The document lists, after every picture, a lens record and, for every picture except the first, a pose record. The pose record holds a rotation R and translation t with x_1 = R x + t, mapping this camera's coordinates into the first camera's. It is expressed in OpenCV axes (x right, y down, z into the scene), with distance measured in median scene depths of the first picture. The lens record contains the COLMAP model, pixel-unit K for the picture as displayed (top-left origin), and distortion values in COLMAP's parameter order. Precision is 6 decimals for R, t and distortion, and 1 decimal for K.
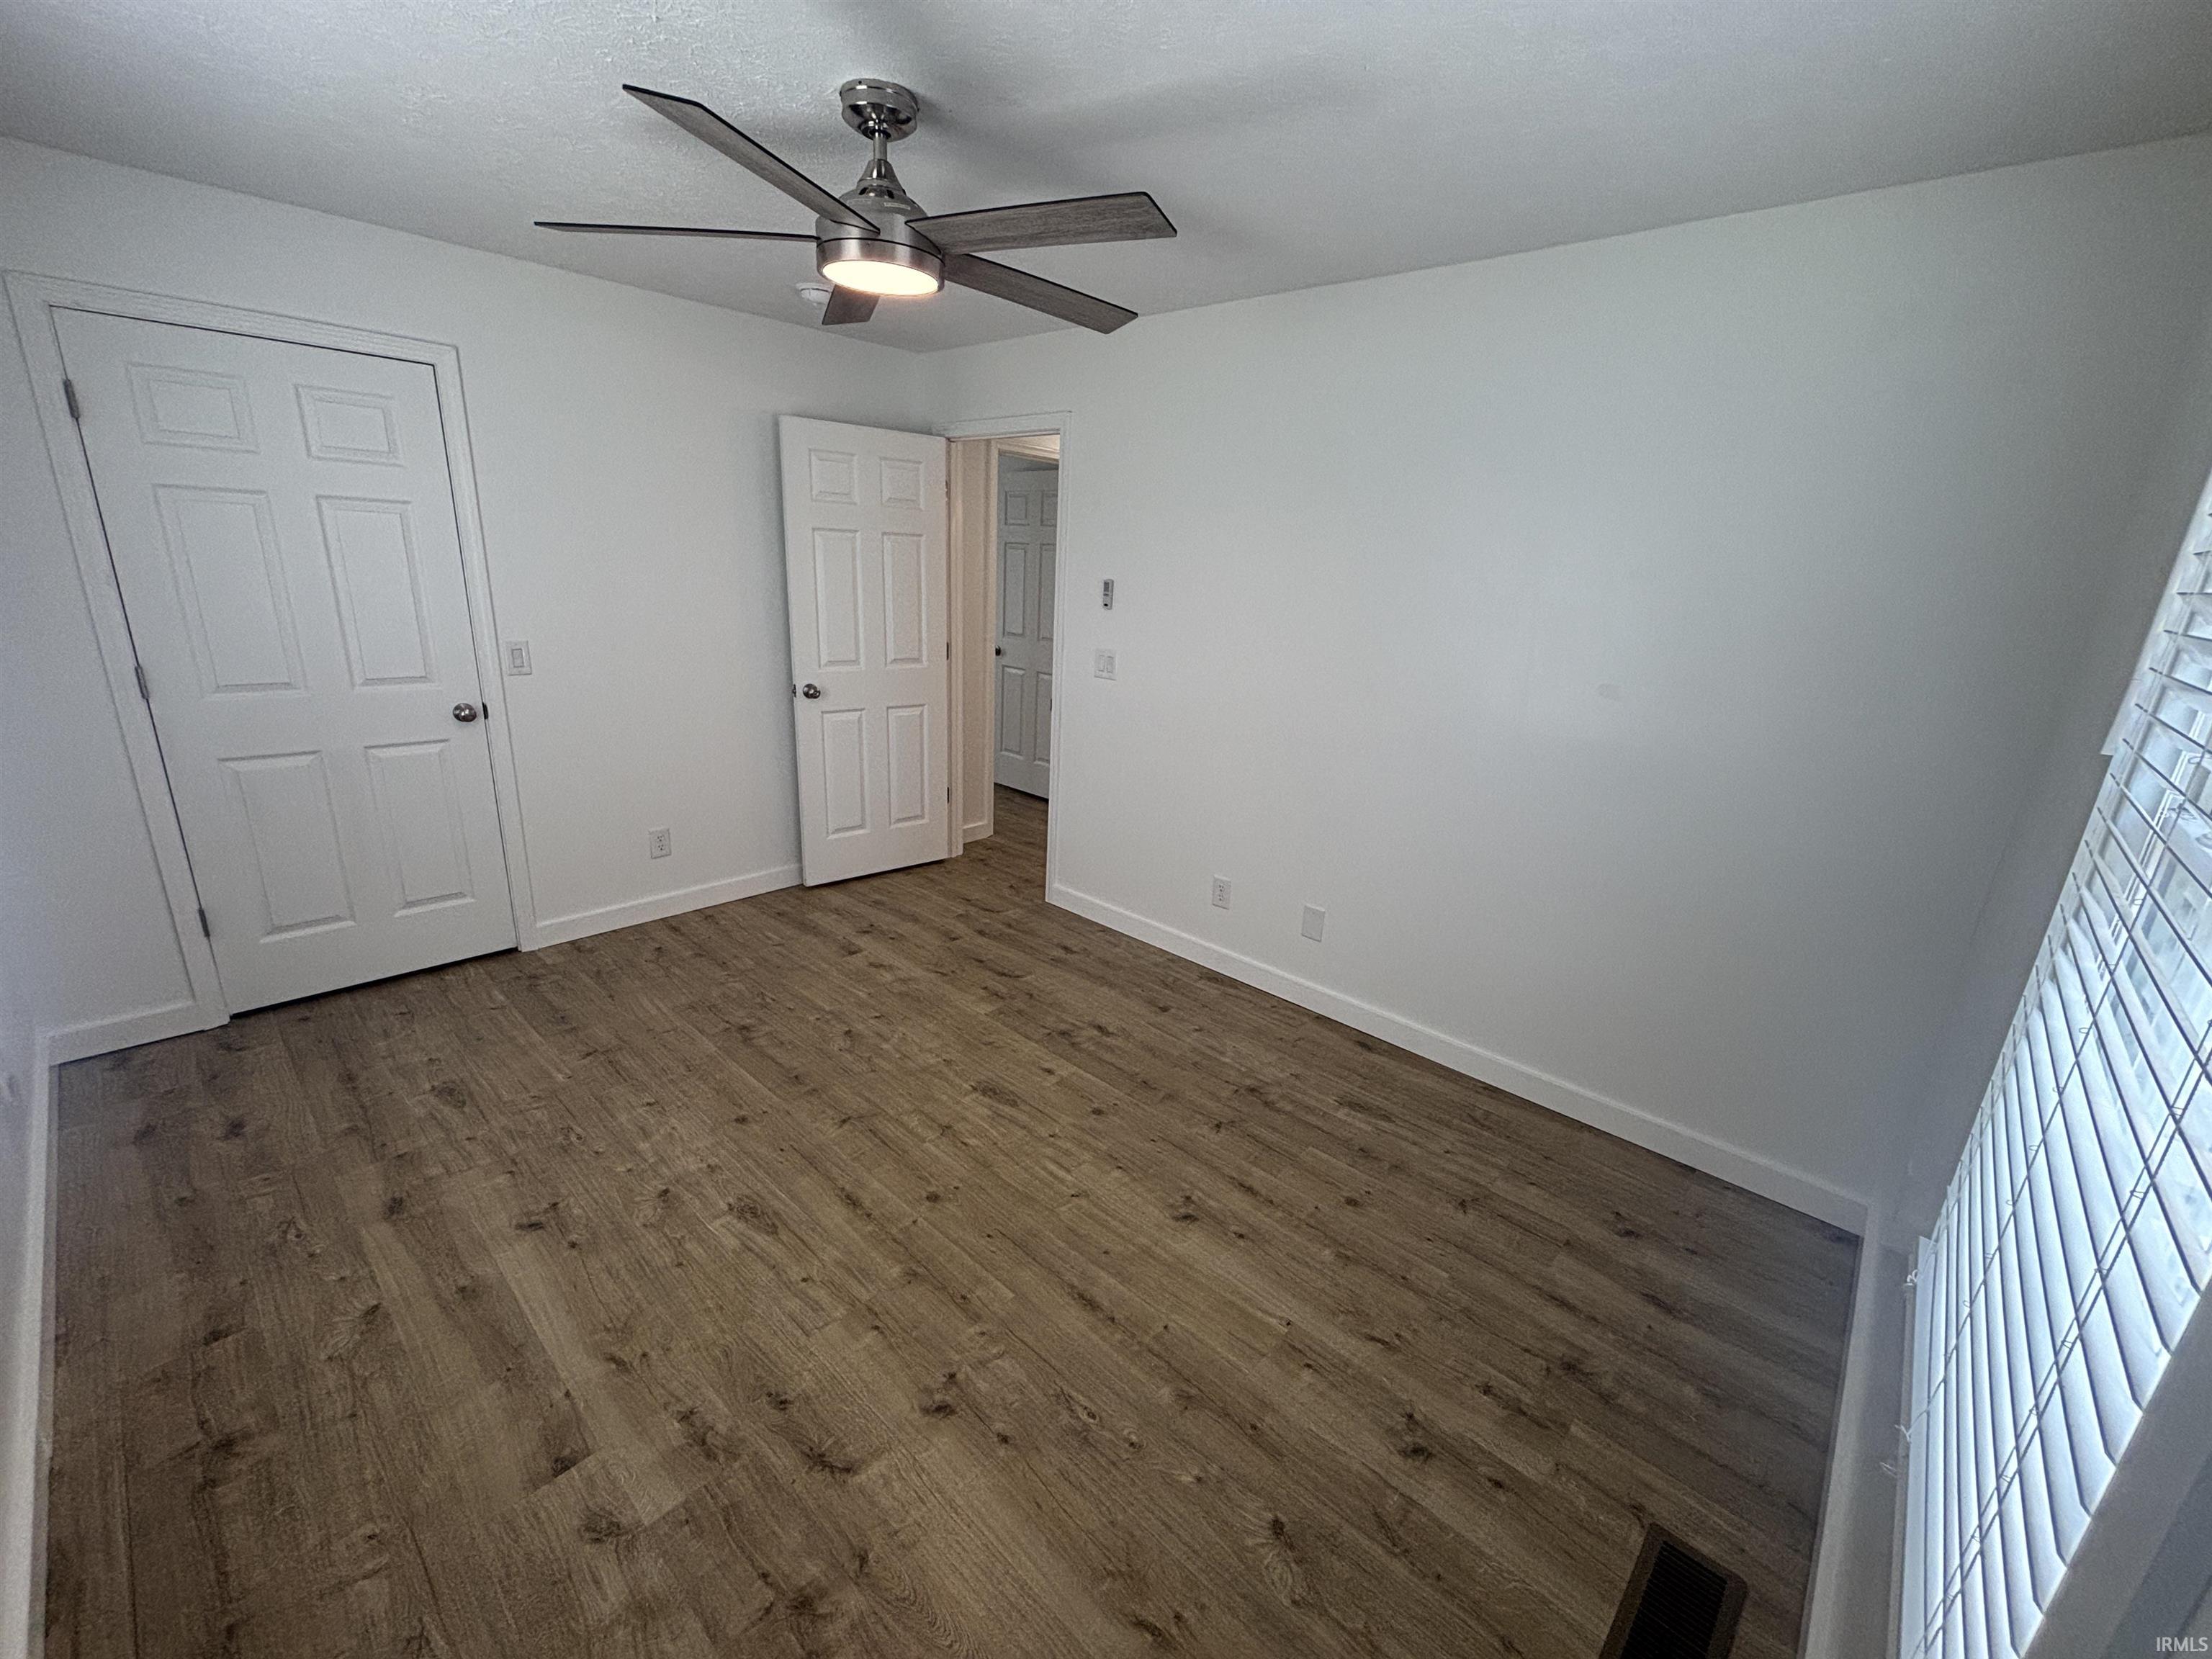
lens RADIAL K [[893.2, 0, 1107.3], [0, 893.2, 821.0], [0, 0, 1]] dist [0.002131, -0.000512]
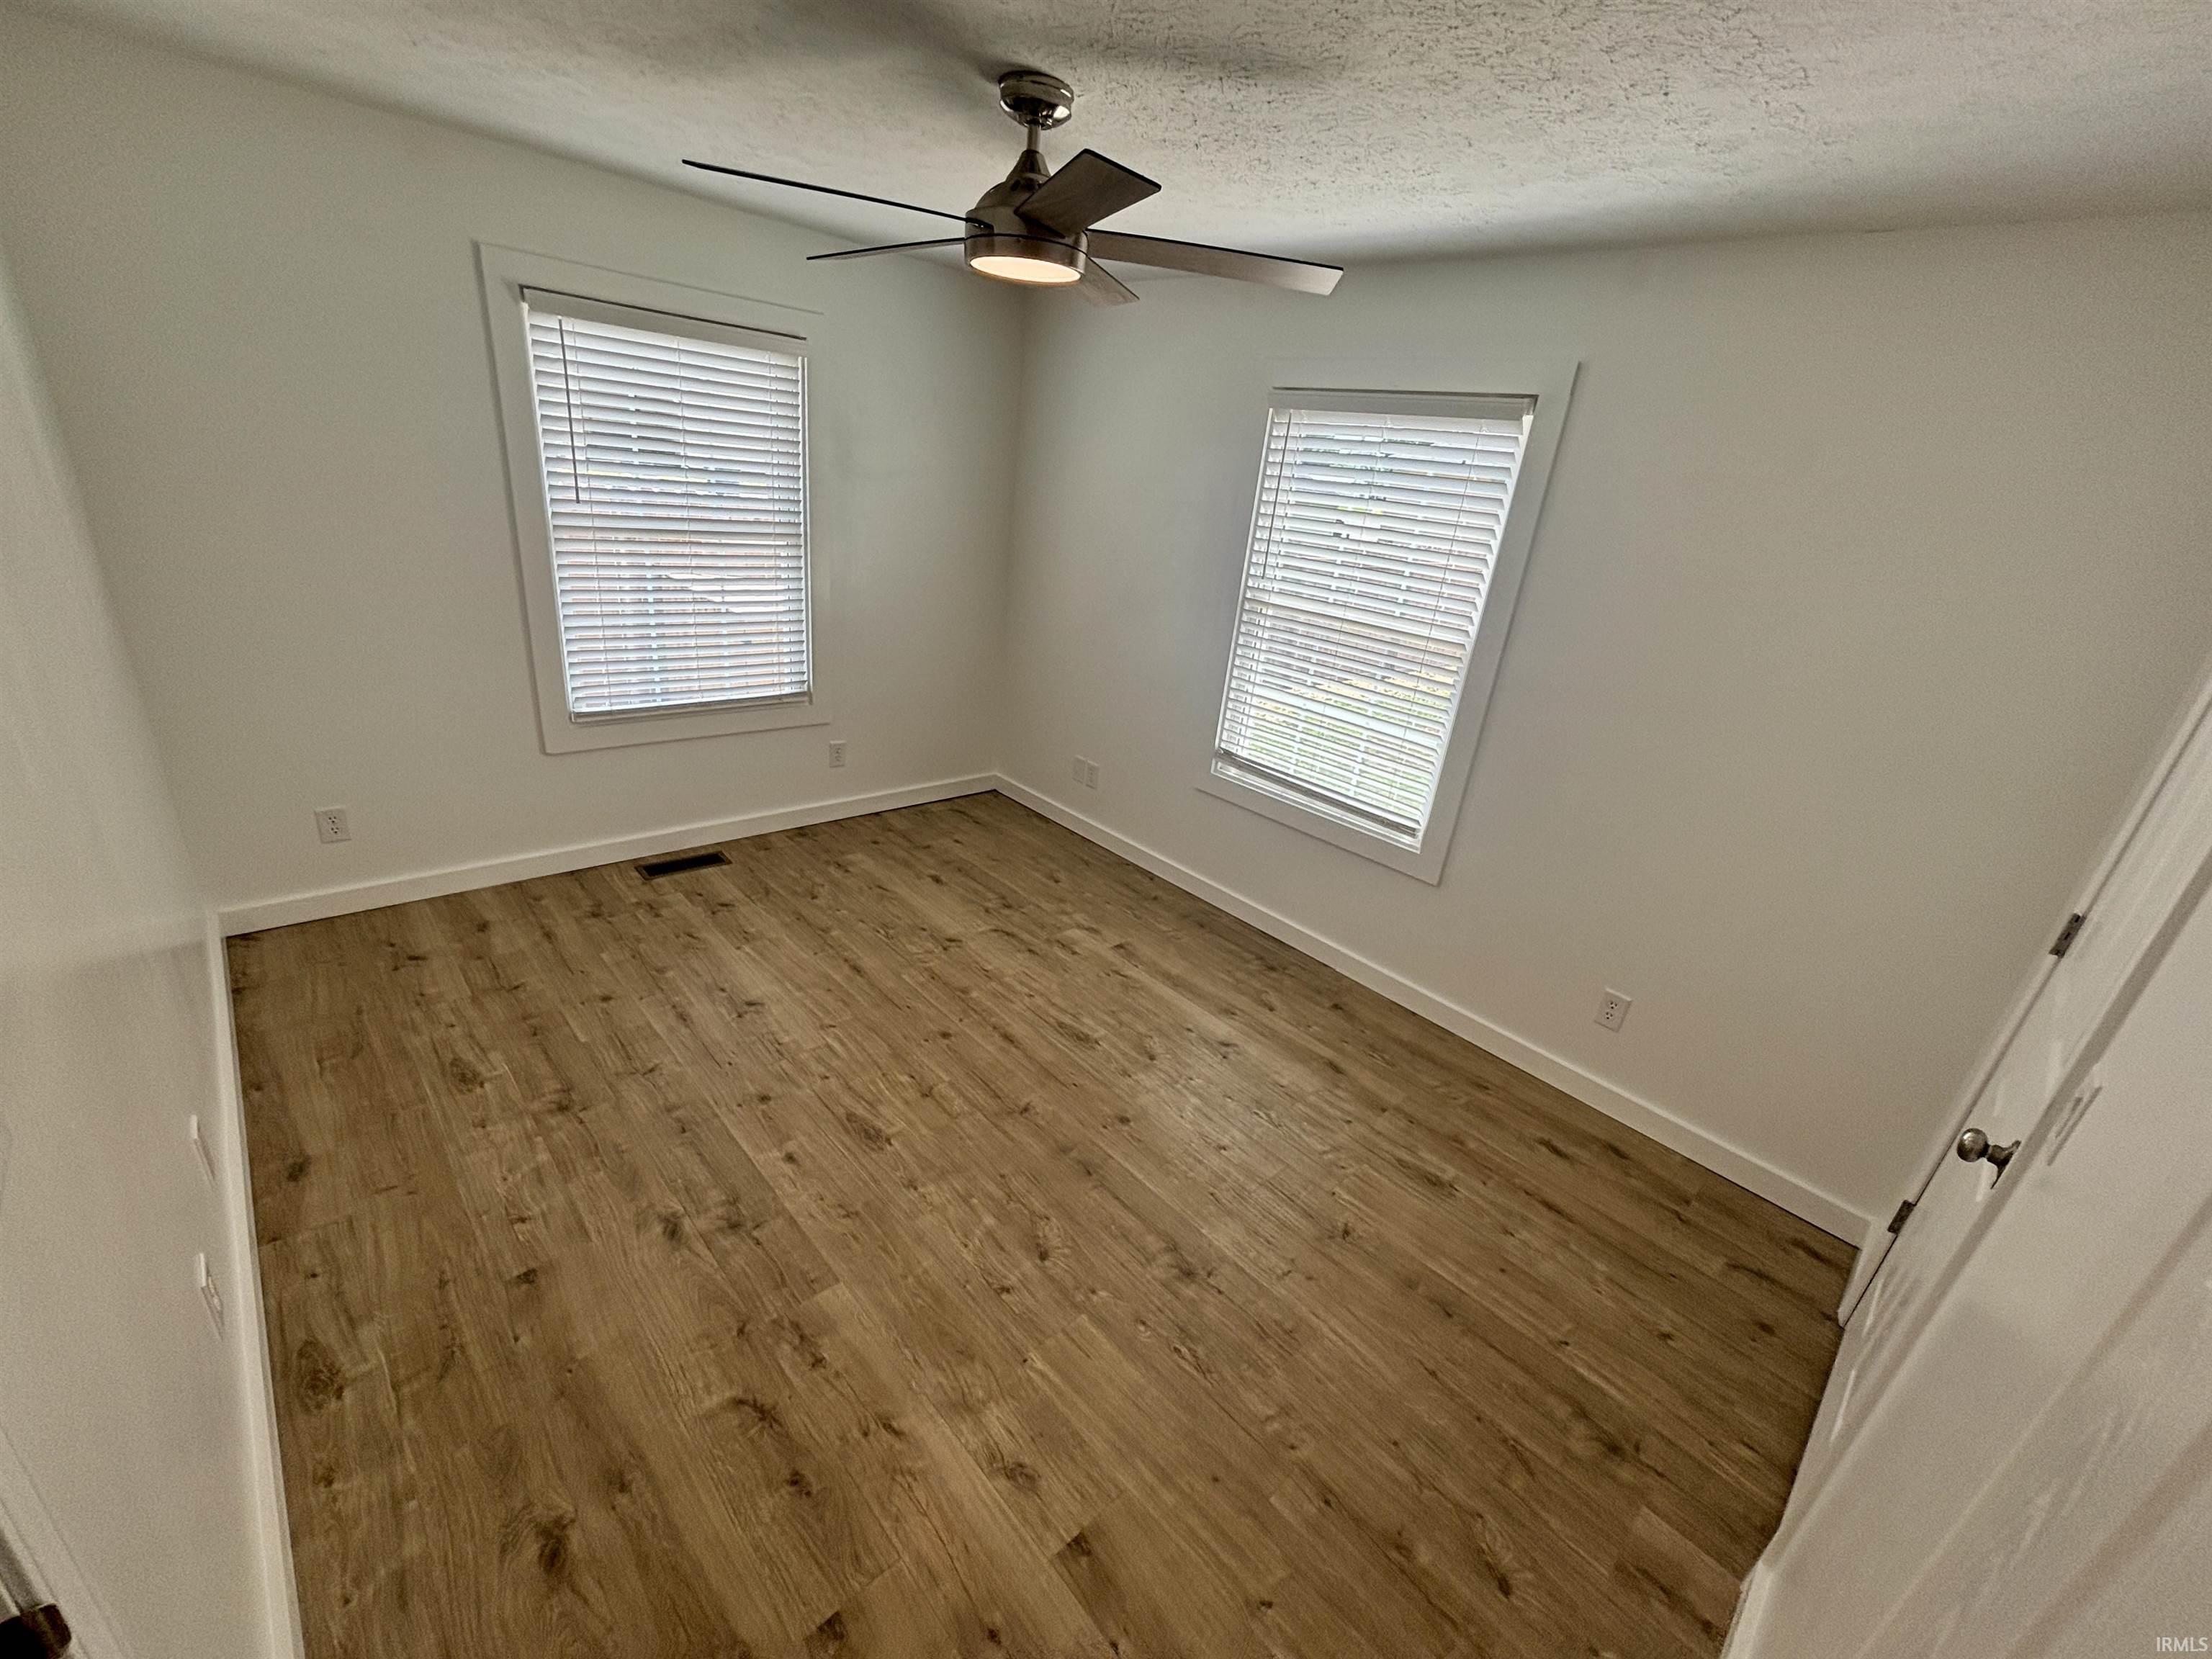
lens RADIAL K [[893.2, 0, 1093.9], [0, 893.2, 834.6], [0, 0, 1]] dist [0.002131, -0.000512]
pose [[-0.982910, -0.182463, 0.024386, -0.377912], [-0.125911, 0.763005, 0.634011, -0.616023], [-0.134290, 0.620106, -0.772939, 1.763938]]
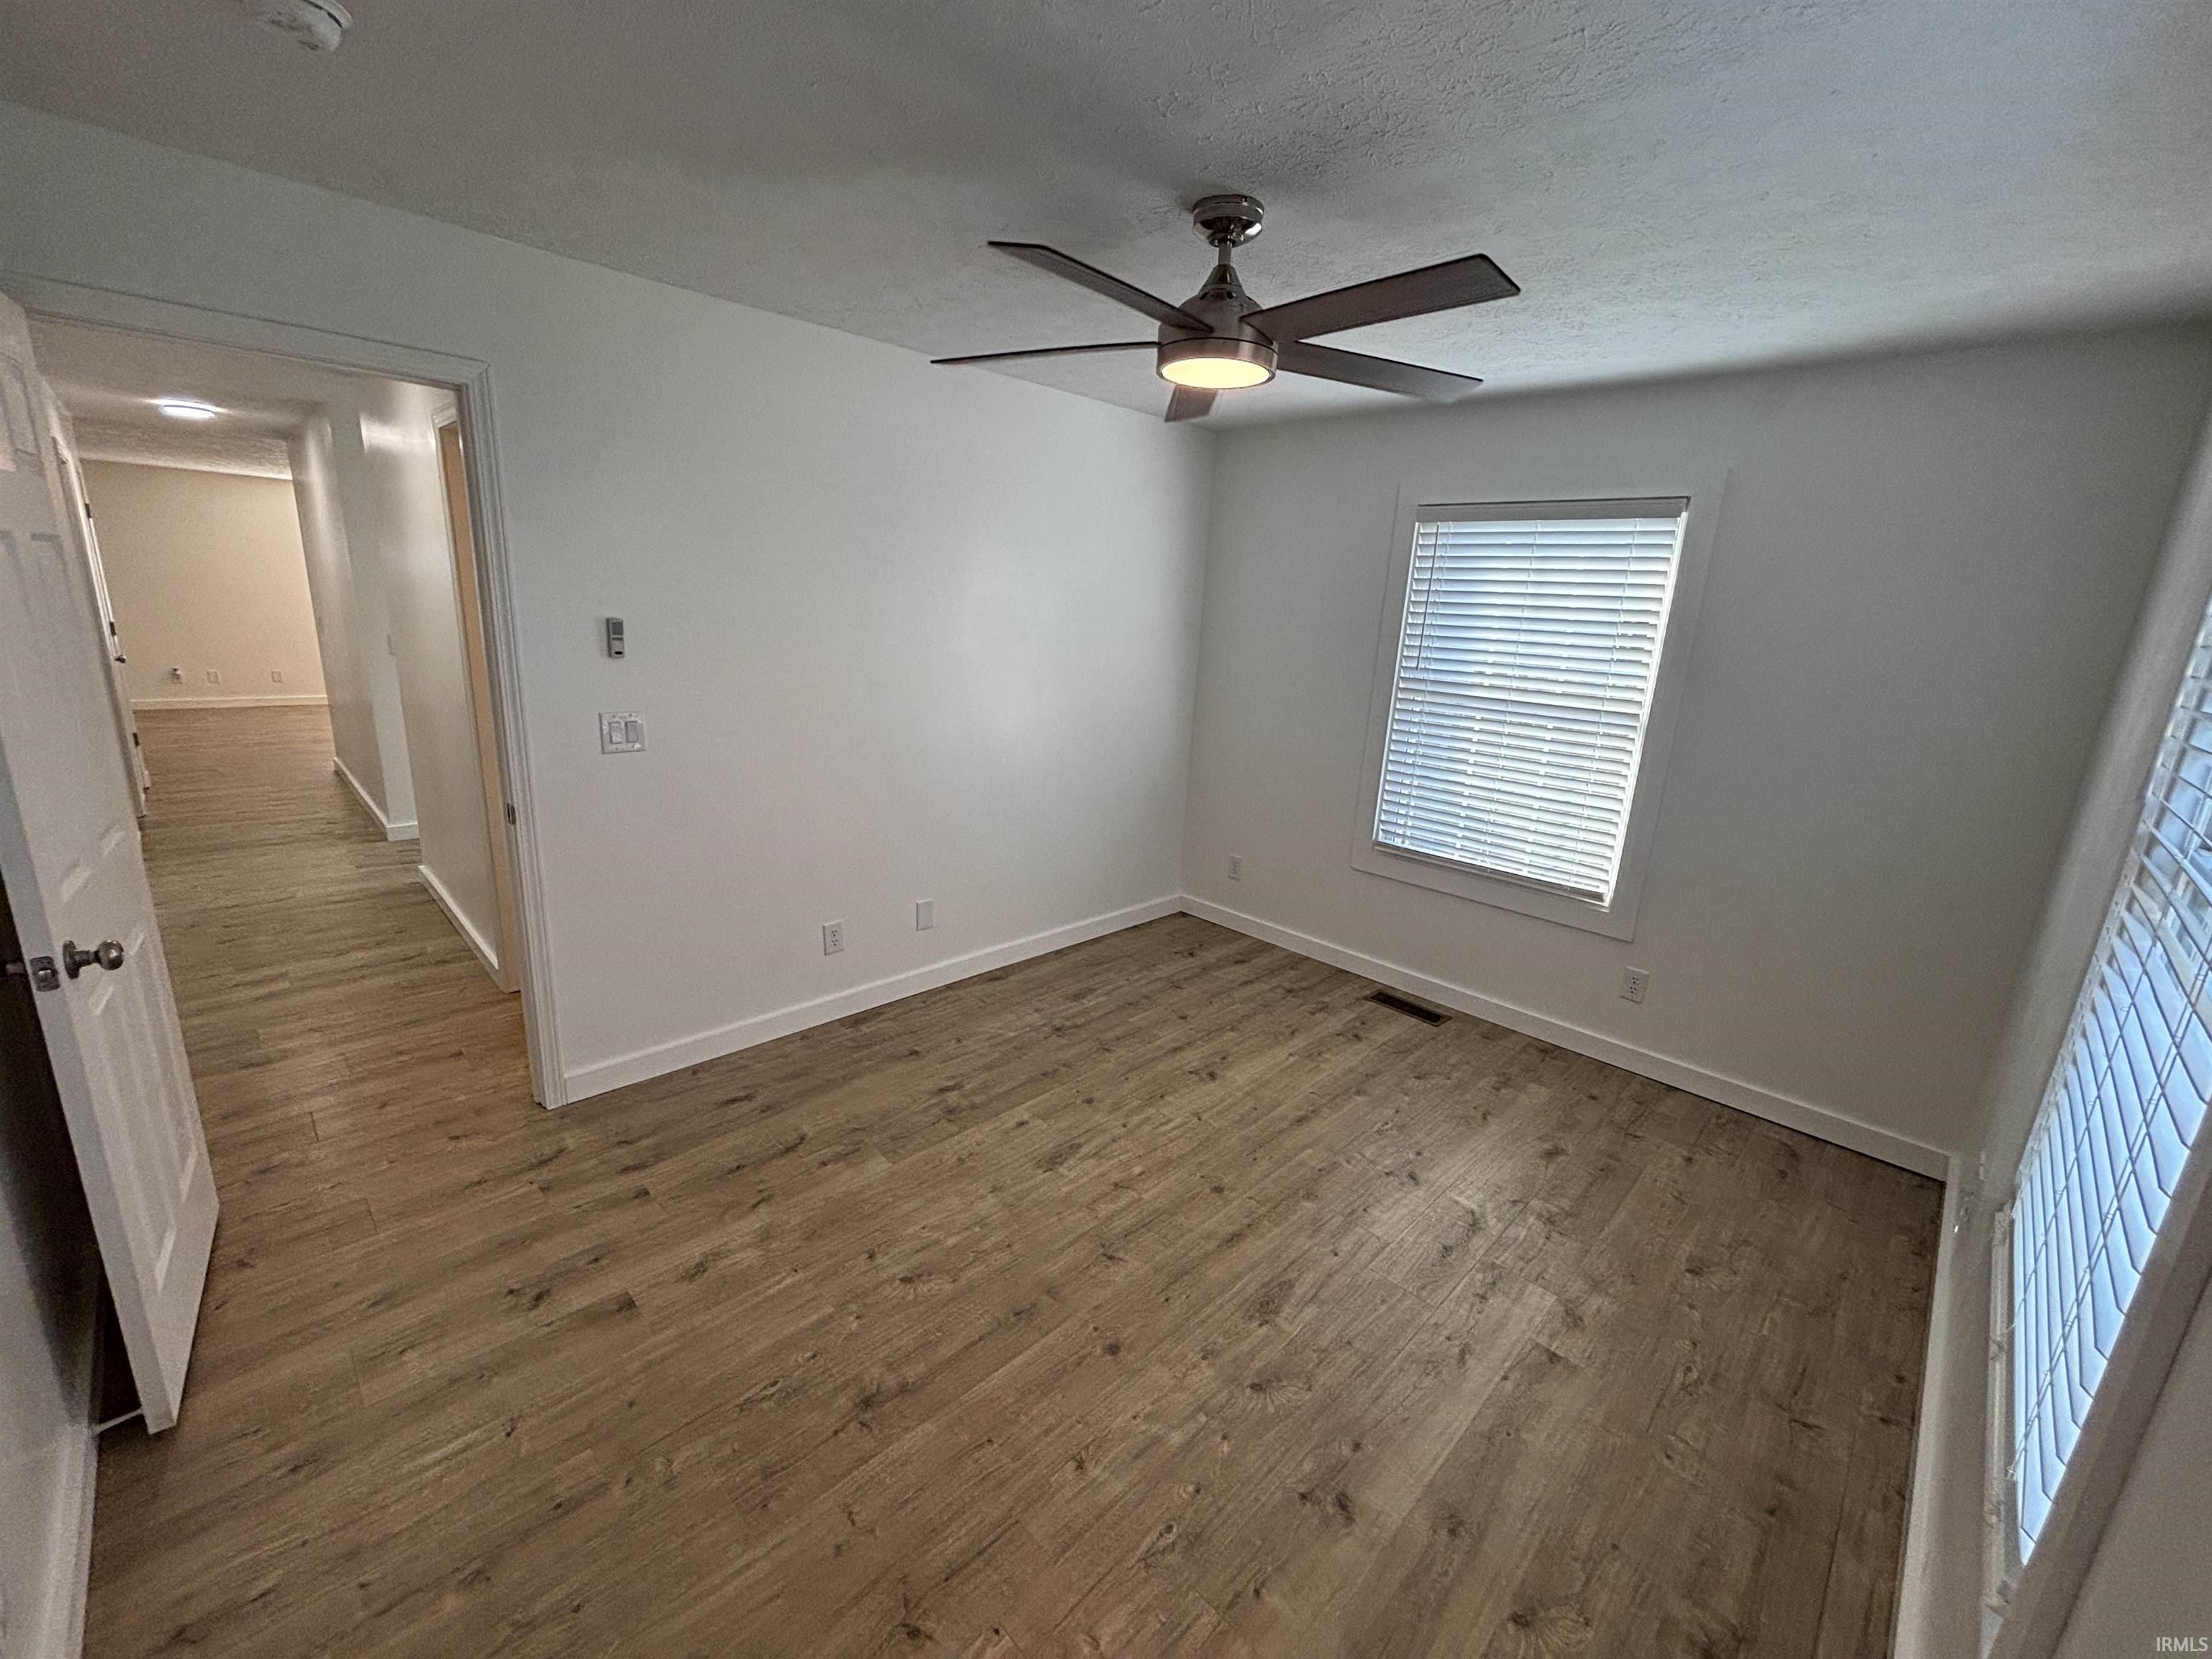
lens RADIAL K [[893.2, 0, 1108.7], [0, 893.2, 813.0], [0, 0, 1]] dist [0.002131, -0.000512]
pose [[0.046965, -0.277889, 0.959465, -1.144626], [0.236159, 0.936383, 0.259644, -0.345196], [-0.970579, 0.214392, 0.109603, 0.907067]]
